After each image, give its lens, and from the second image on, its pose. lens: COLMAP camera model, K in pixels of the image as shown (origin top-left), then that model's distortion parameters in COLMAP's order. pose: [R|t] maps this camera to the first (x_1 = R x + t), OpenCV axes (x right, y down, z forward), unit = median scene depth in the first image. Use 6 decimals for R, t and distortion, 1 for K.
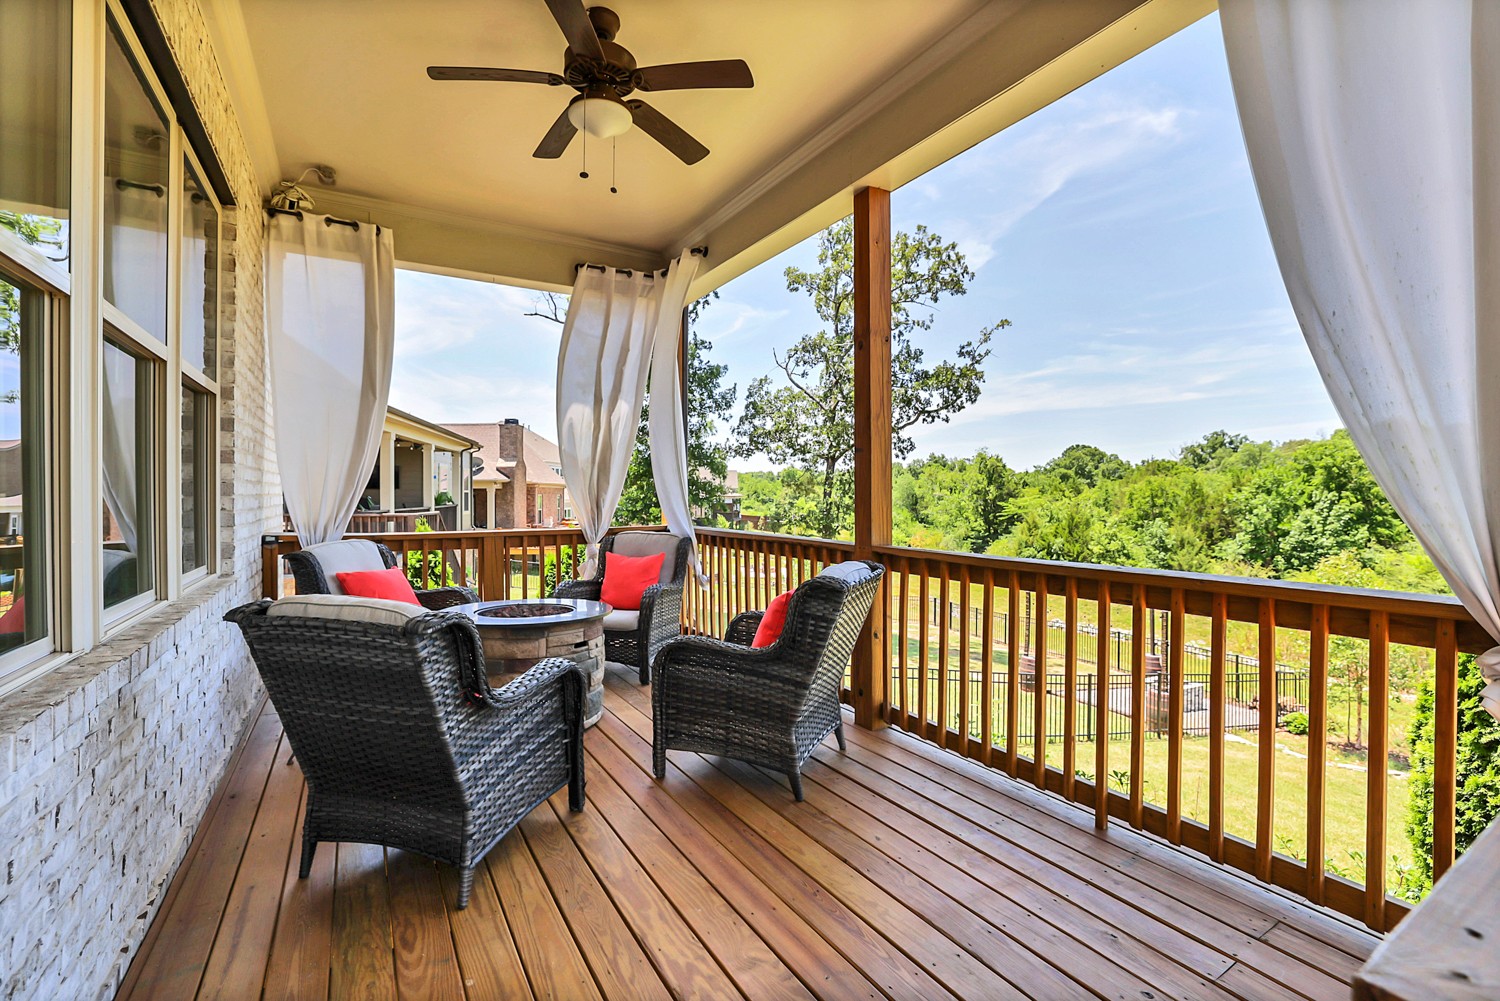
lens RADIAL K [[652.2, 0, 754.4], [0, 652.2, 489.9], [0, 0, 1]] dist [-0.014996, 0.002007]
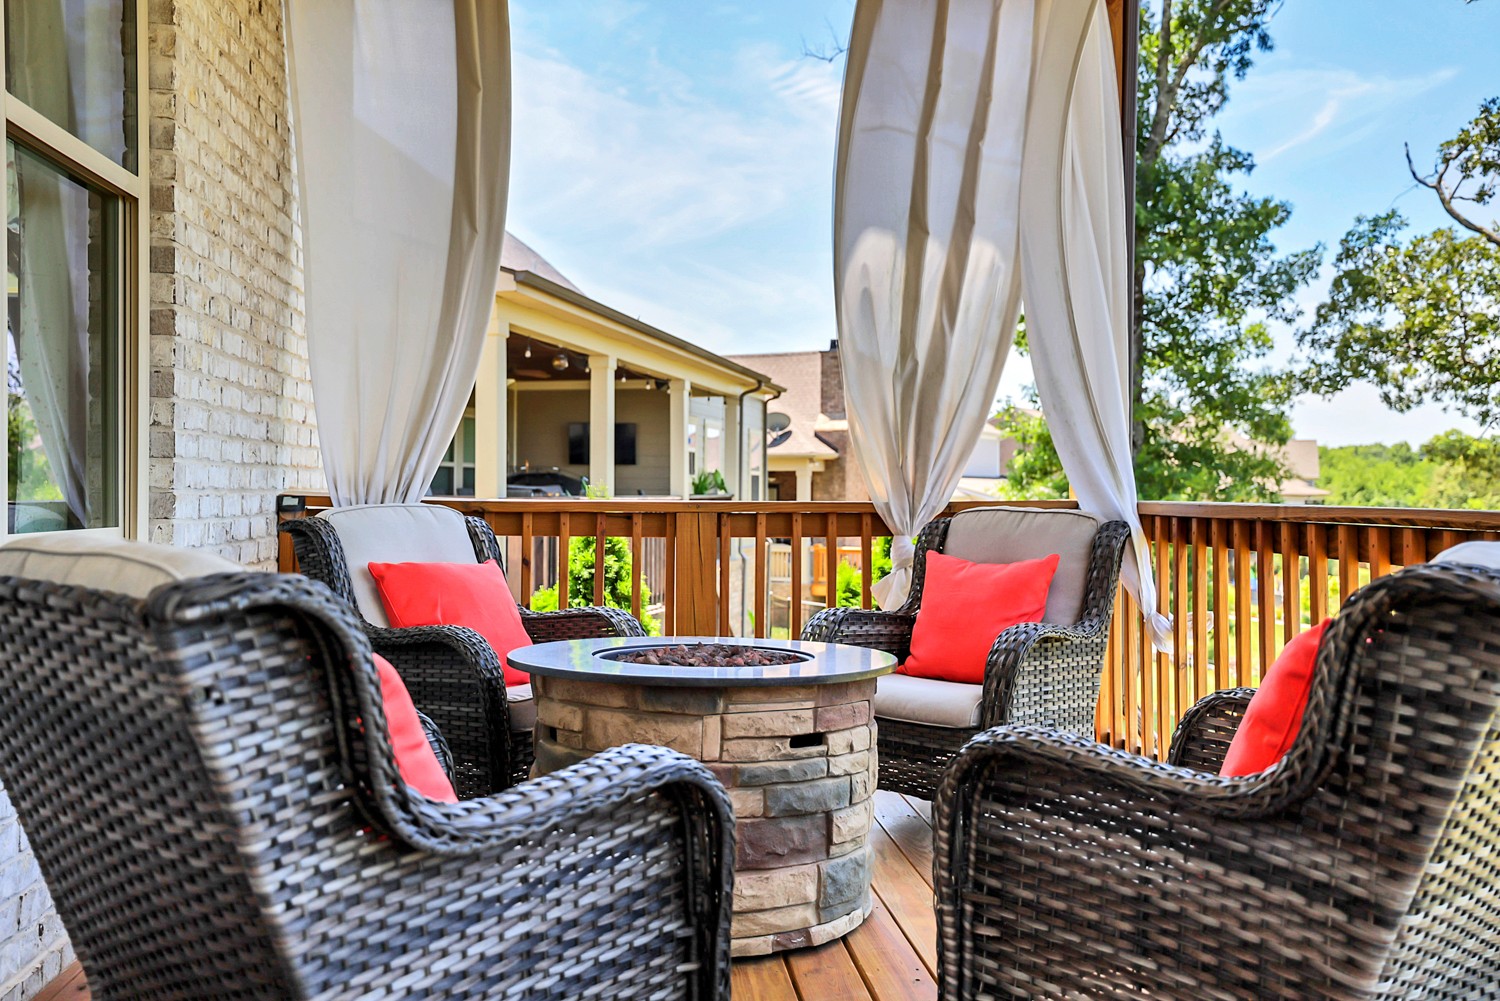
lens RADIAL K [[1249.1, 0, 796.2], [0, 1249.1, 498.4], [0, 0, 1]] dist [0.057477, 0.003281]
pose [[0.908355, 0.000178, -0.418200, 0.069942], [-0.000866, 0.999999, -0.001455, 0.092020], [0.418200, 0.001684, 0.908354, 0.293955]]
